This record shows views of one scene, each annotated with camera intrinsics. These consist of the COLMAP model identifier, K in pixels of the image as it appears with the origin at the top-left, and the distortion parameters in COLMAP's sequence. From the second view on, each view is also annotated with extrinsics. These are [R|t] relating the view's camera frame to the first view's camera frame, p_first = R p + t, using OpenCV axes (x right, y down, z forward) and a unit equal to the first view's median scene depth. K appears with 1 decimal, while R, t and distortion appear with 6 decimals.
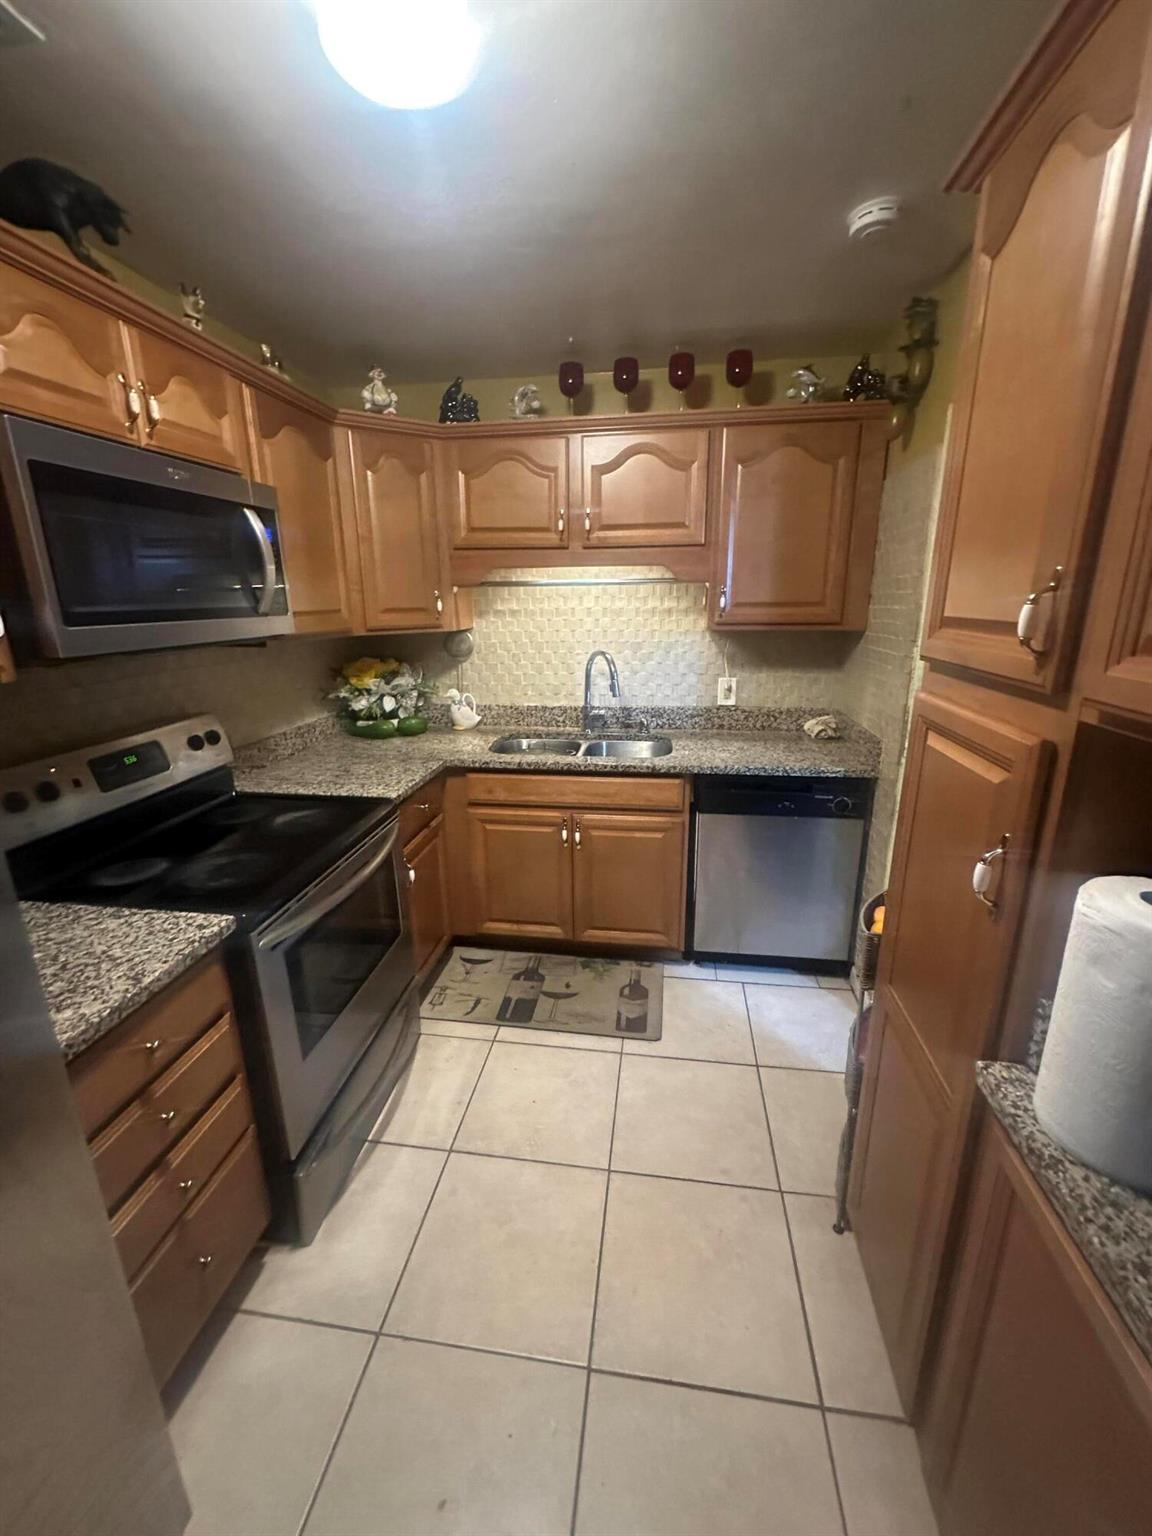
lens RADIAL K [[624.4, 0, 577.2], [0, 624.4, 764.9], [0, 0, 1]] dist [-0.000009, -0.000027]
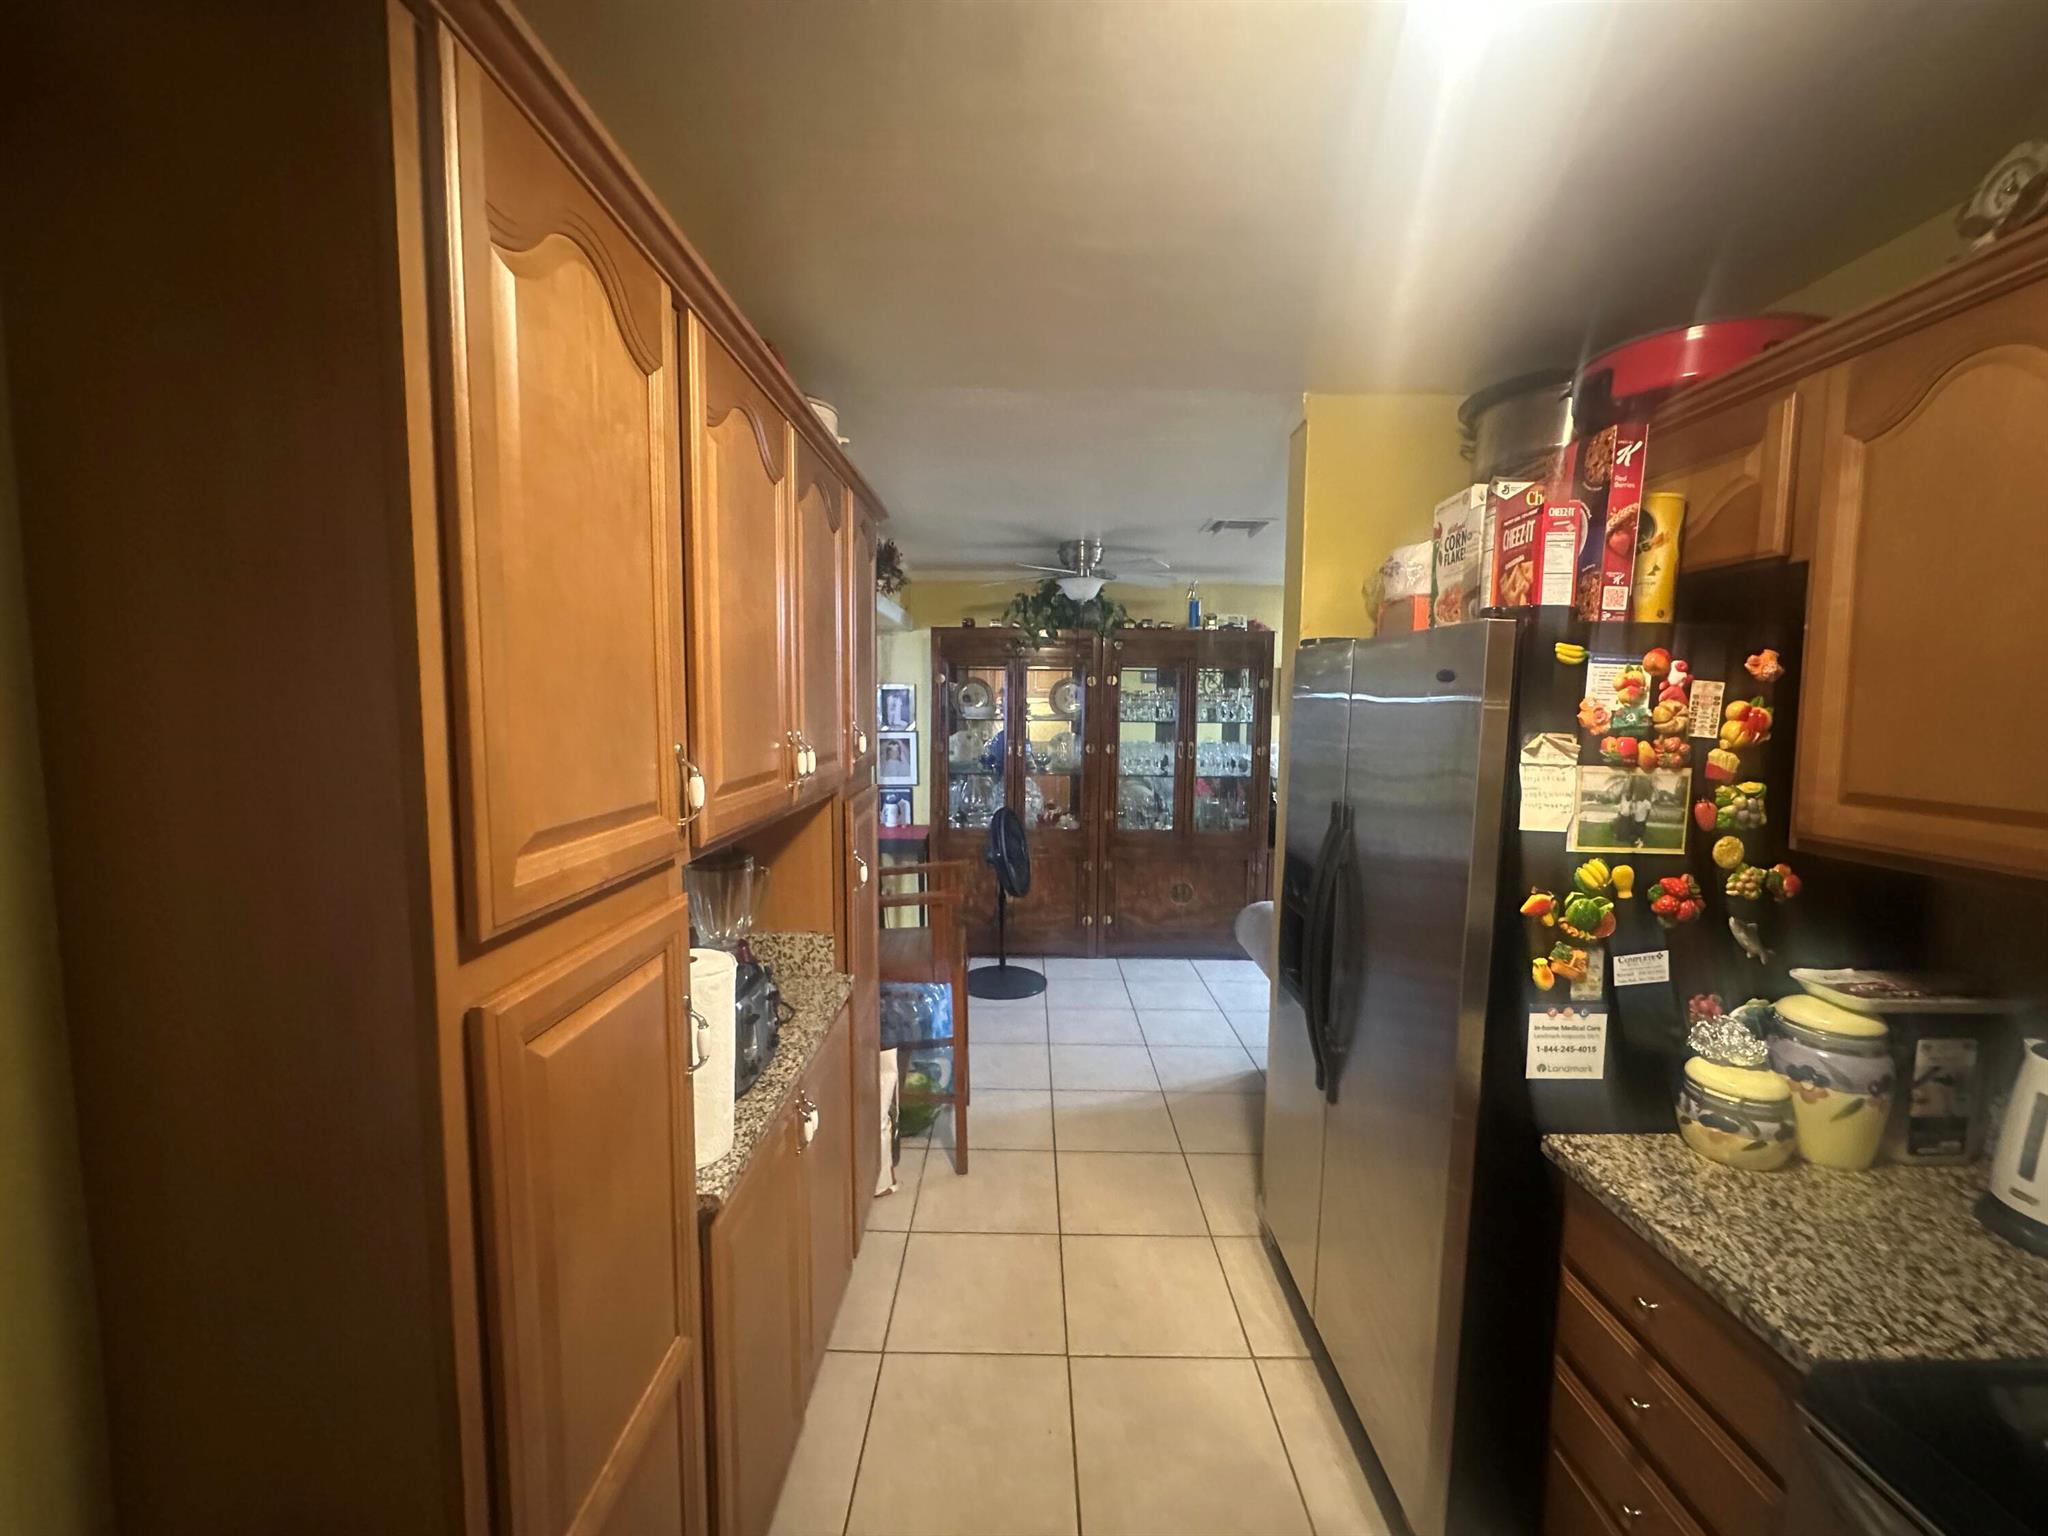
lens RADIAL K [[832.6, 0, 1024.4], [0, 832.6, 773.2], [0, 0, 1]] dist [-0.000009, -0.000027]
pose [[-0.990546, 0.008328, -0.136928, 0.224960], [-0.040531, 0.935829, 0.350117, -0.501315], [0.131057, 0.352357, -0.926644, 1.614778]]
